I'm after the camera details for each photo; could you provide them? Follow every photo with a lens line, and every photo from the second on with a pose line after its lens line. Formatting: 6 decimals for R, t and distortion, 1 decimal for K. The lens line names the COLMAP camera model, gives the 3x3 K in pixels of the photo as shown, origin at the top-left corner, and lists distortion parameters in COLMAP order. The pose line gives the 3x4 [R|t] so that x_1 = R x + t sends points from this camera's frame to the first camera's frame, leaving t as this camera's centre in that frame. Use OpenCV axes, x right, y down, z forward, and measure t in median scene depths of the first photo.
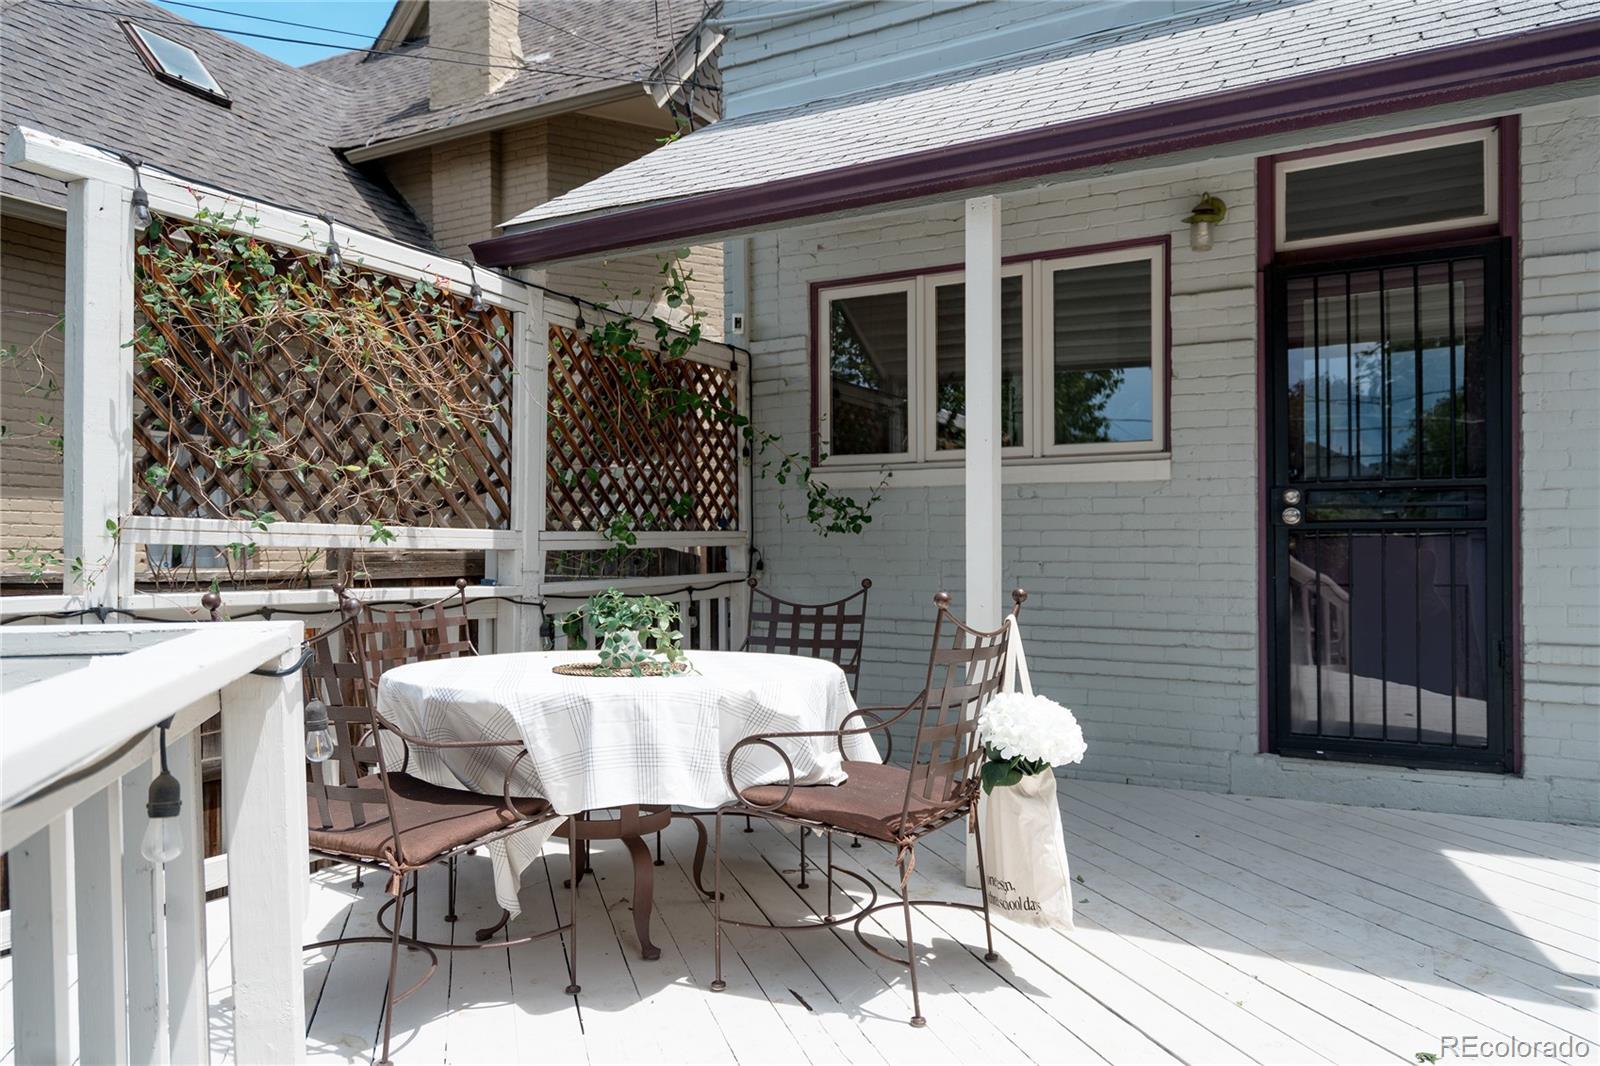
lens RADIAL K [[1027.9, 0, 800.0], [0, 1027.9, 533.0], [0, 0, 1]] dist [-0.000749, 0.000836]
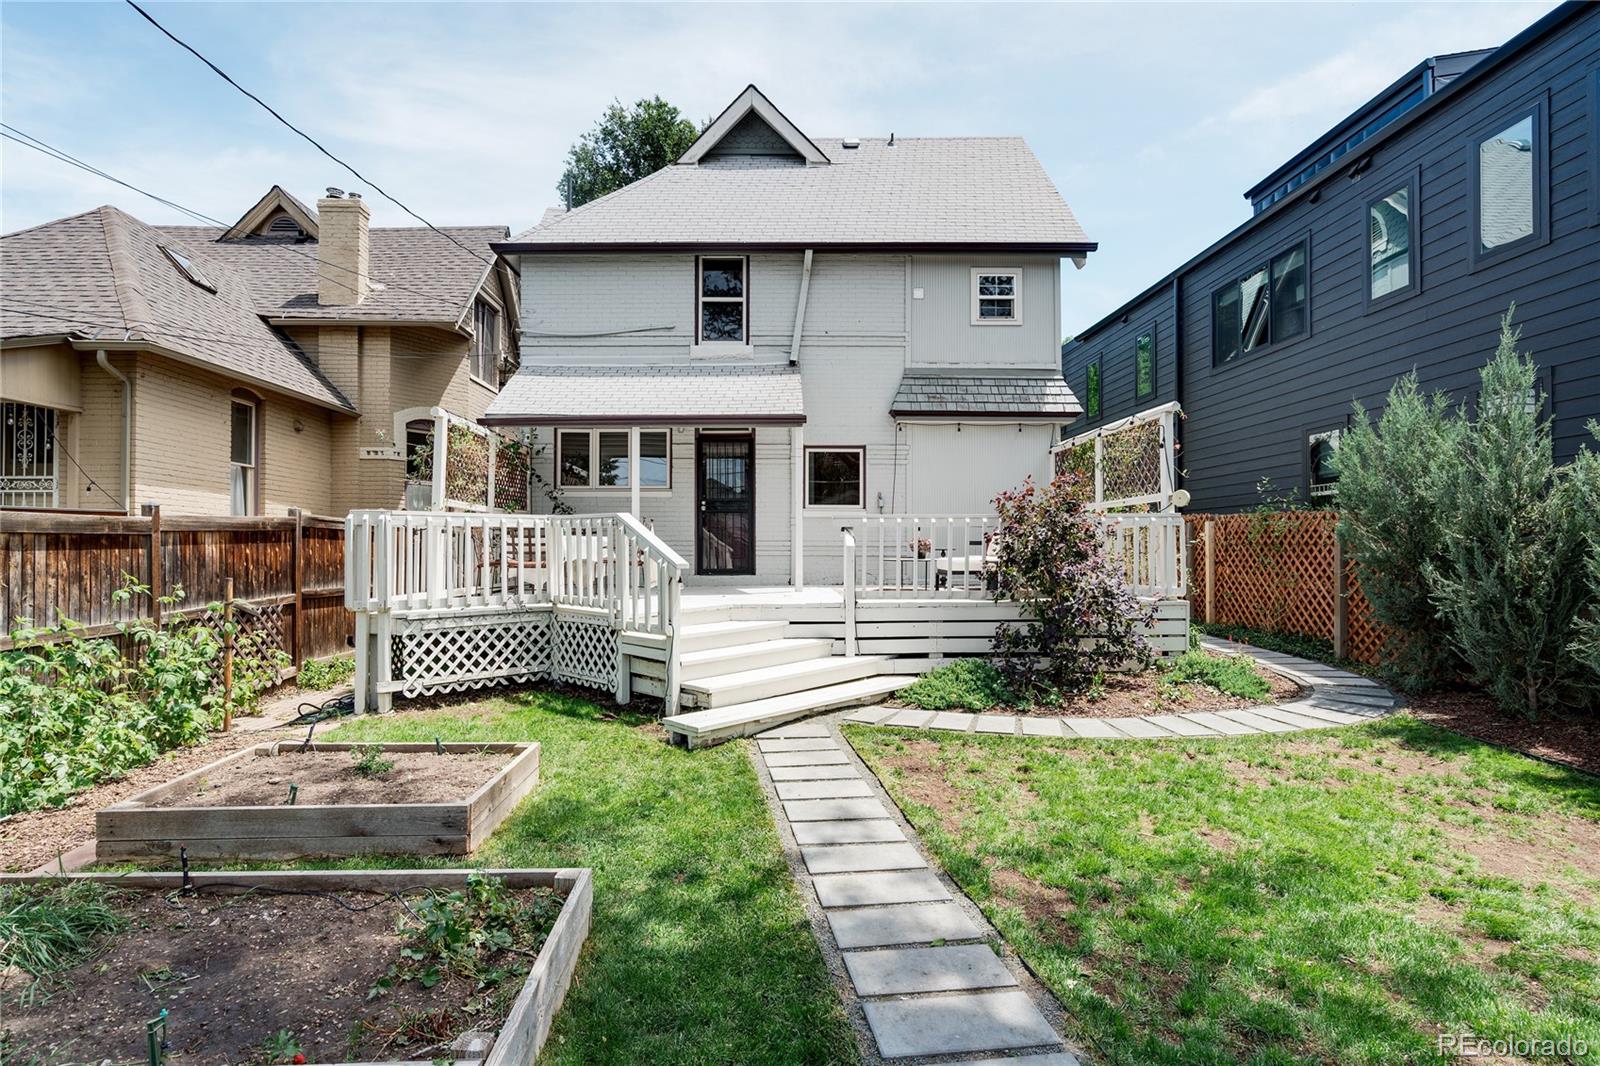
lens RADIAL K [[881.8, 0, 800.0], [0, 881.8, 533.0], [0, 0, 1]] dist [0.003216, 0.000610]
pose [[0.851152, 0.009967, 0.524825, -0.760429], [-0.004186, 0.999917, -0.012201, 0.094296], [-0.524903, 0.008188, 0.851123, -1.607098]]
